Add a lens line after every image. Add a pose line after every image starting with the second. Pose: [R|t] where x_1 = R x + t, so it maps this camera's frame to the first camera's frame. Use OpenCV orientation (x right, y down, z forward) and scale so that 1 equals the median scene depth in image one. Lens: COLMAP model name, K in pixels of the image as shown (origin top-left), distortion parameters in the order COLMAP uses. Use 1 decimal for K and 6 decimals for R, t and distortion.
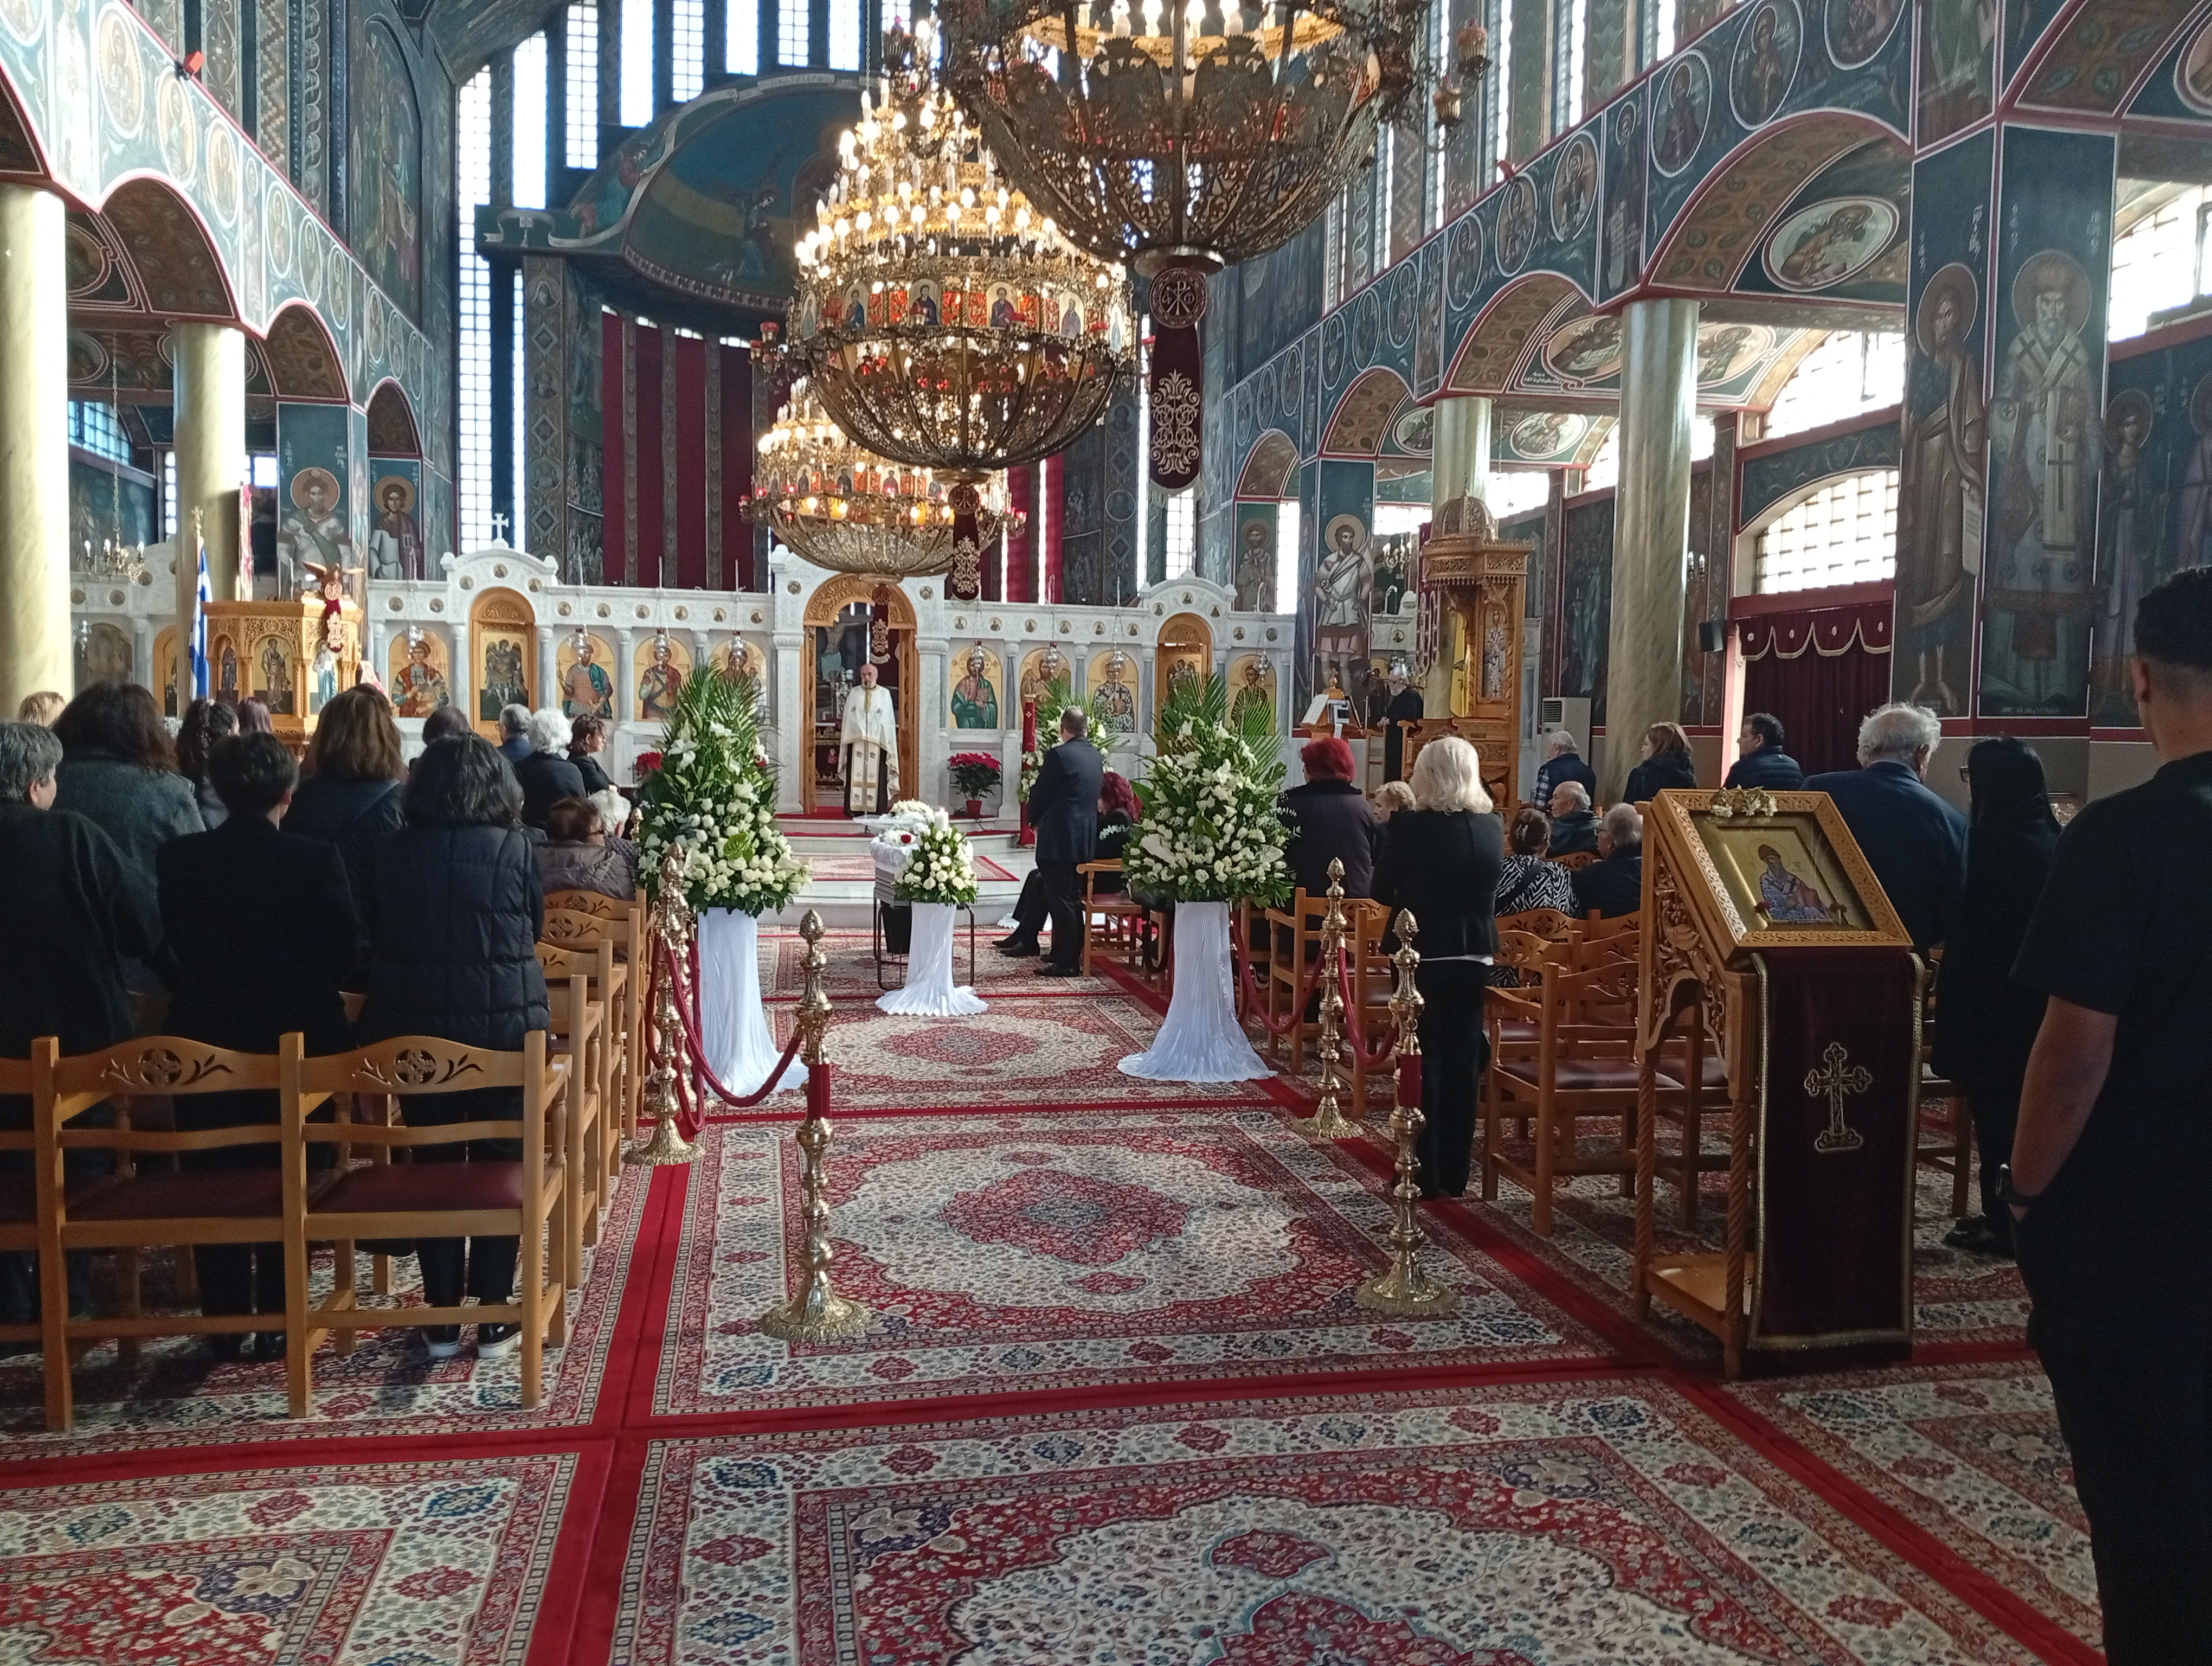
lens RADIAL K [[1689.9, 0, 1115.3], [0, 1689.9, 844.2], [0, 0, 1]] dist [0.130567, -0.270410]
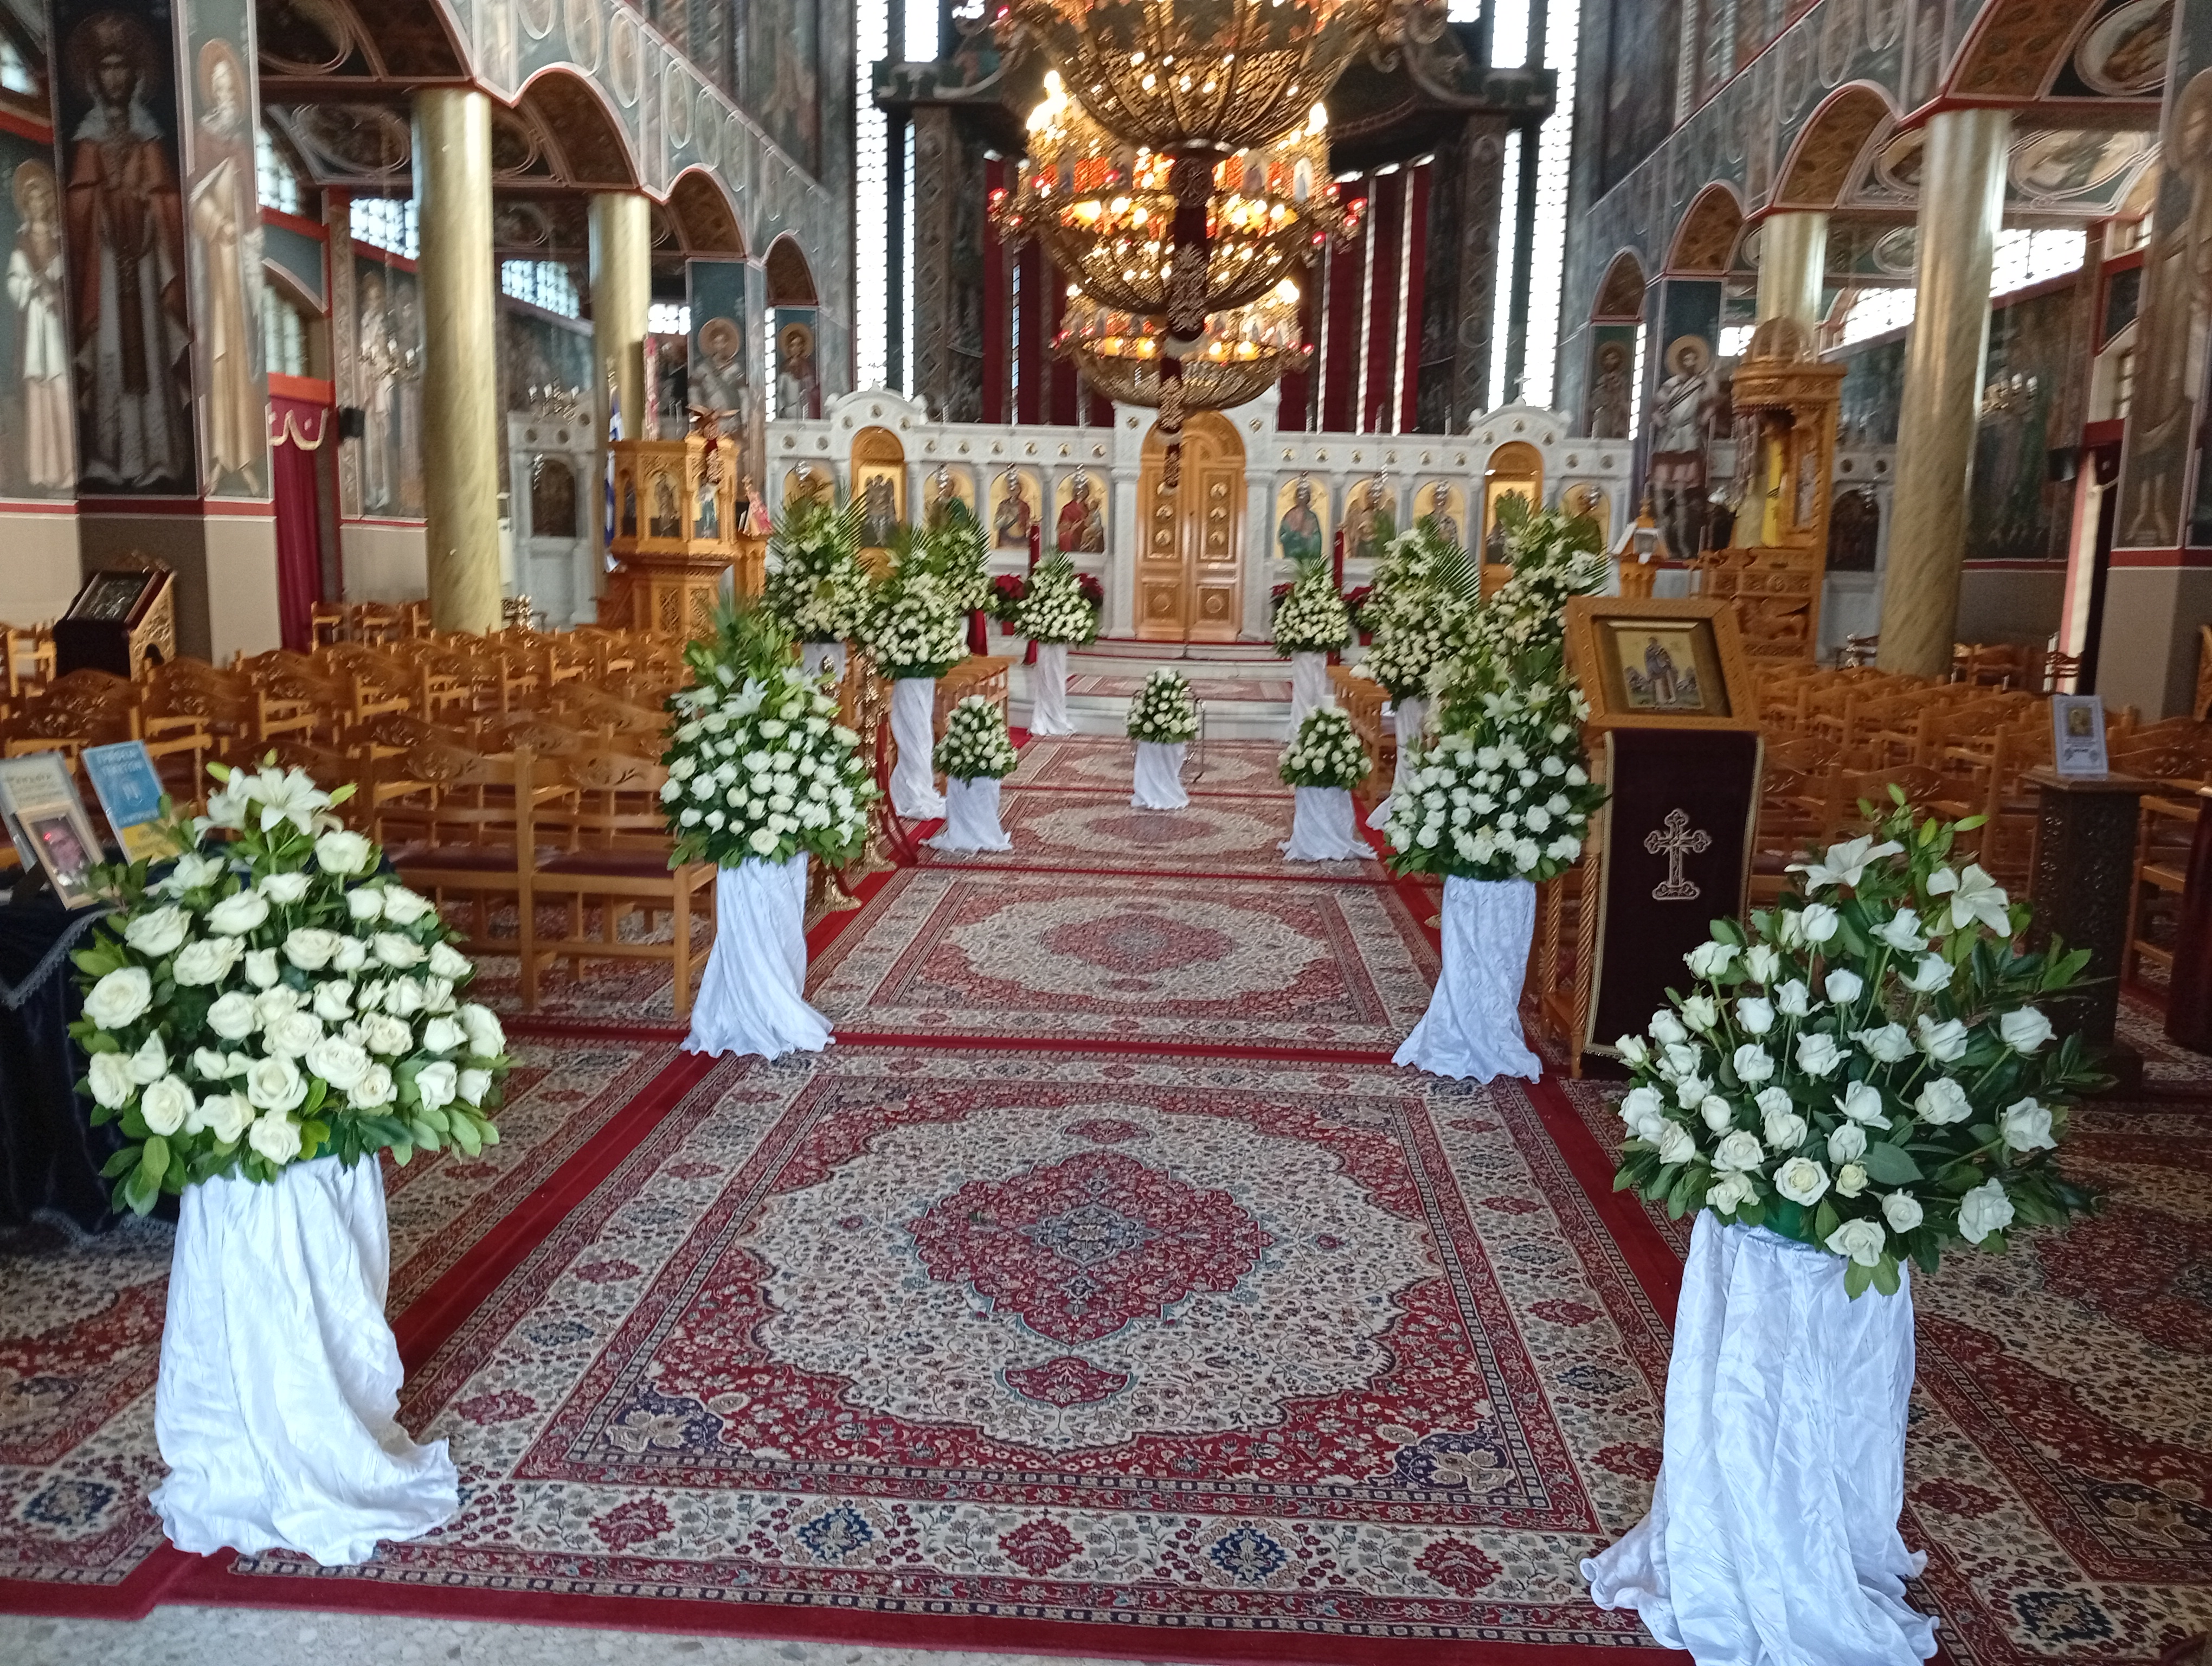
lens RADIAL K [[1689.9, 0, 1115.3], [0, 1689.9, 844.2], [0, 0, 1]] dist [0.130567, -0.270410]
pose [[0.969123, 0.049271, -0.241606, 0.082853], [-0.026017, 0.994795, 0.098515, 0.008279], [0.245203, -0.089187, 0.965361, -0.063187]]
